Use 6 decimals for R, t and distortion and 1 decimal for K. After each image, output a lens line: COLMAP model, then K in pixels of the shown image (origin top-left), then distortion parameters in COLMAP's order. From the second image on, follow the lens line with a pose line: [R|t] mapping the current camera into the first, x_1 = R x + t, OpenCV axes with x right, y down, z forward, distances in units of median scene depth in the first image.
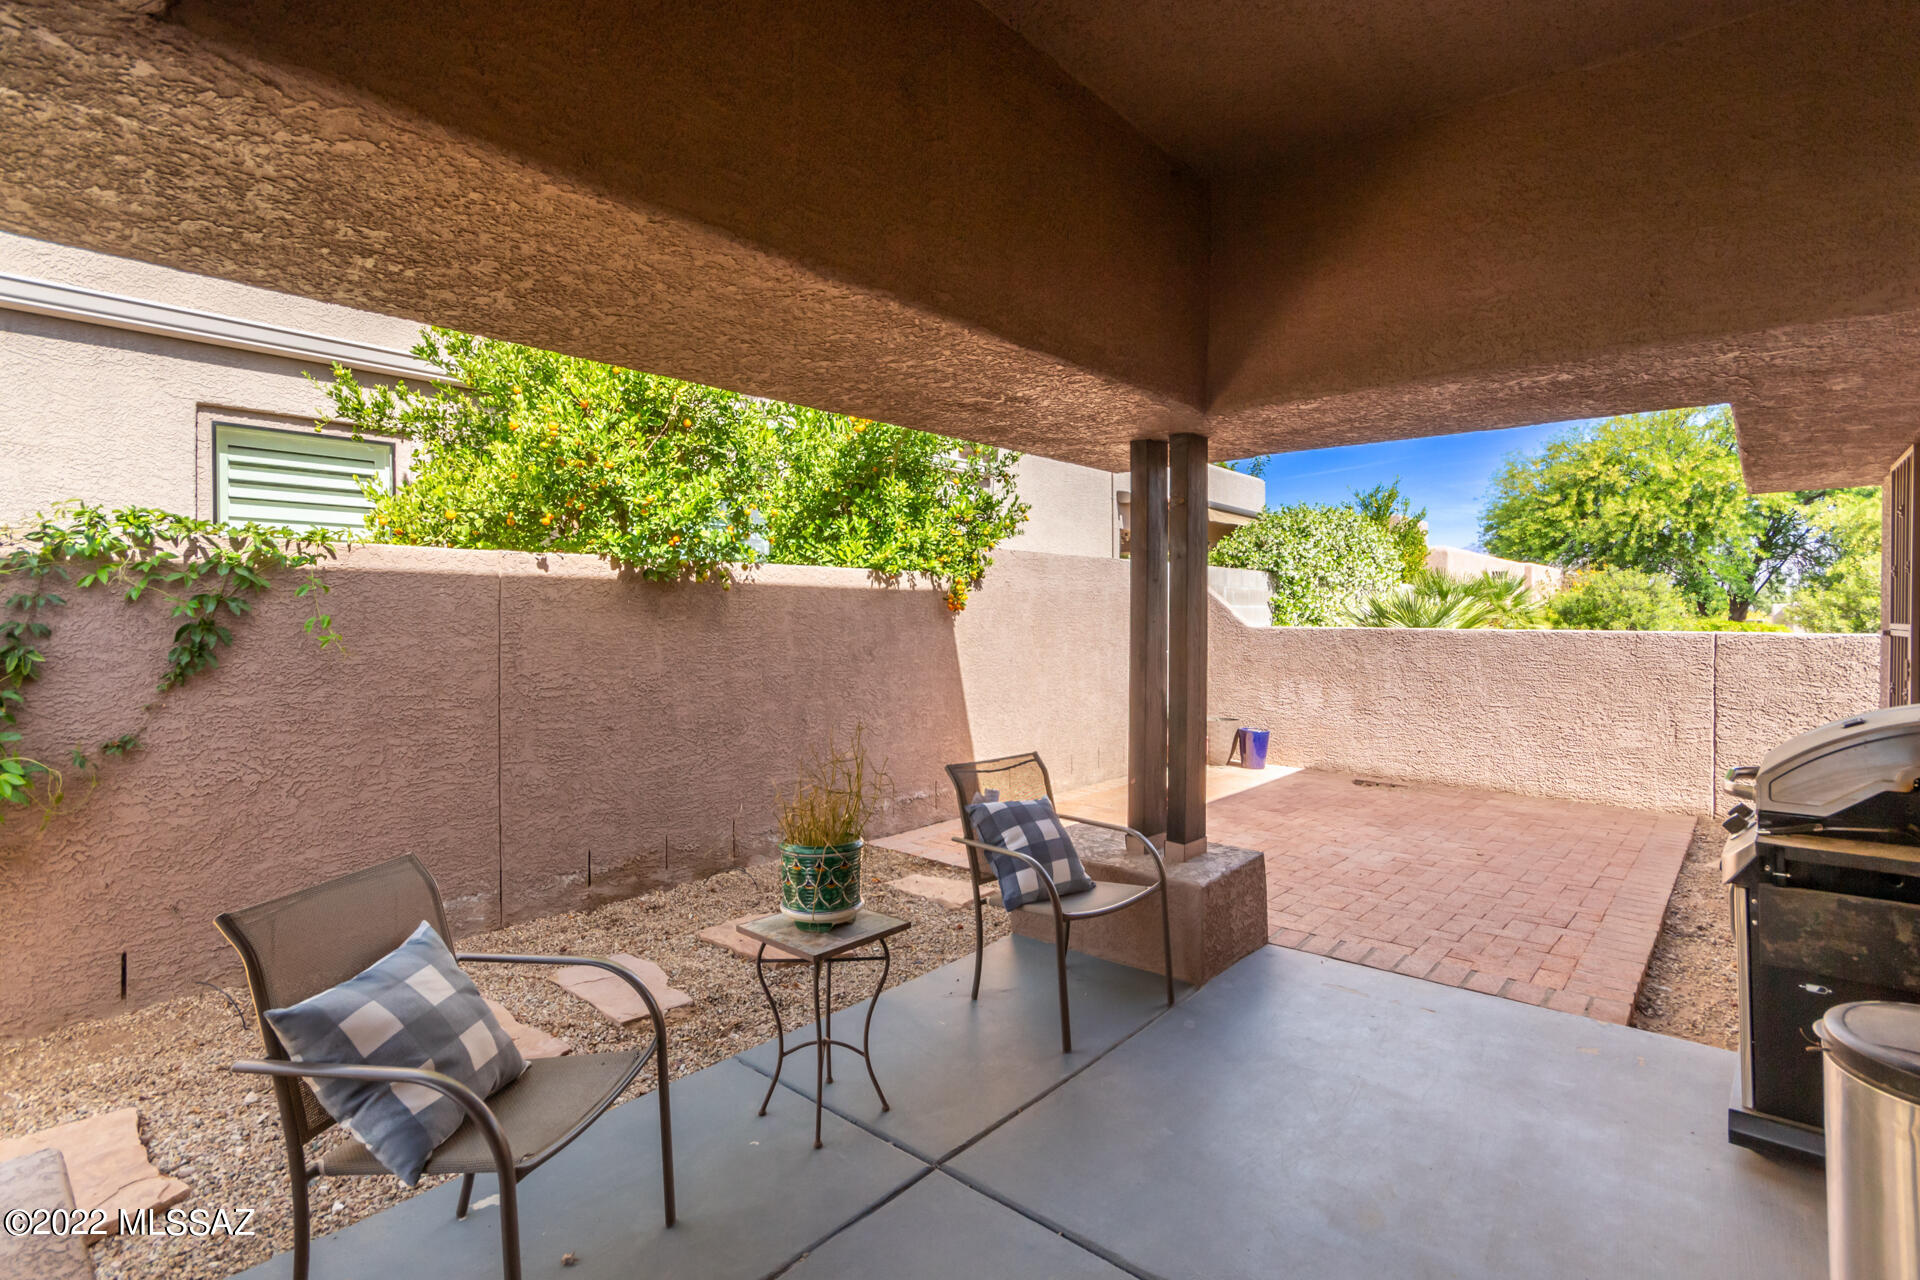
lens RADIAL K [[902.6, 0, 960.3], [0, 902.6, 626.8], [0, 0, 1]] dist [0.004528, -0.000945]
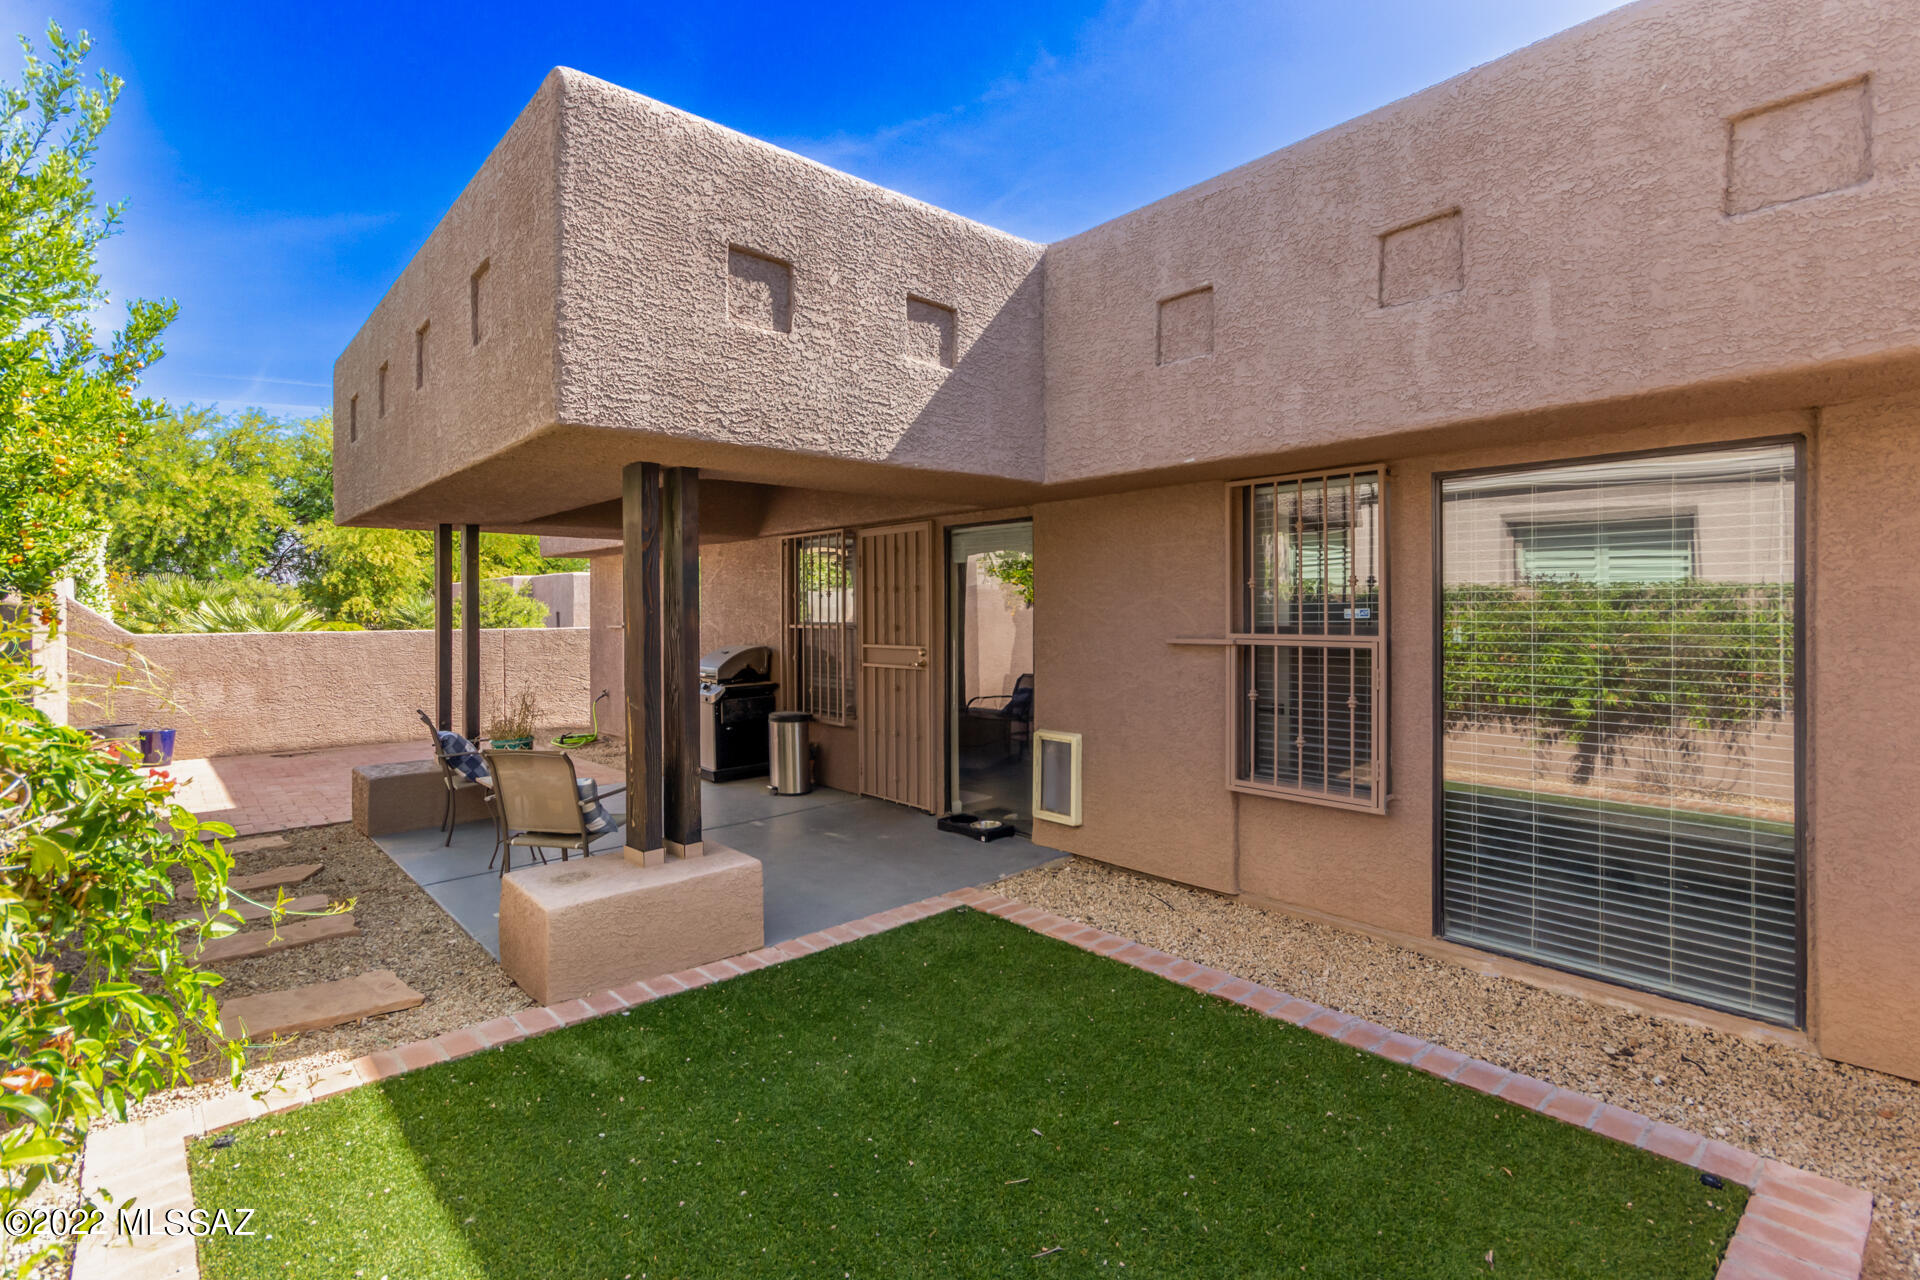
lens RADIAL K [[902.6, 0, 969.3], [0, 902.6, 624.1], [0, 0, 1]] dist [0.004528, -0.000945]
pose [[0.105888, -0.016522, 0.994241, -0.183285], [0.018449, 0.999722, 0.014648, -0.003021], [-0.994207, 0.016792, 0.106164, -0.024582]]
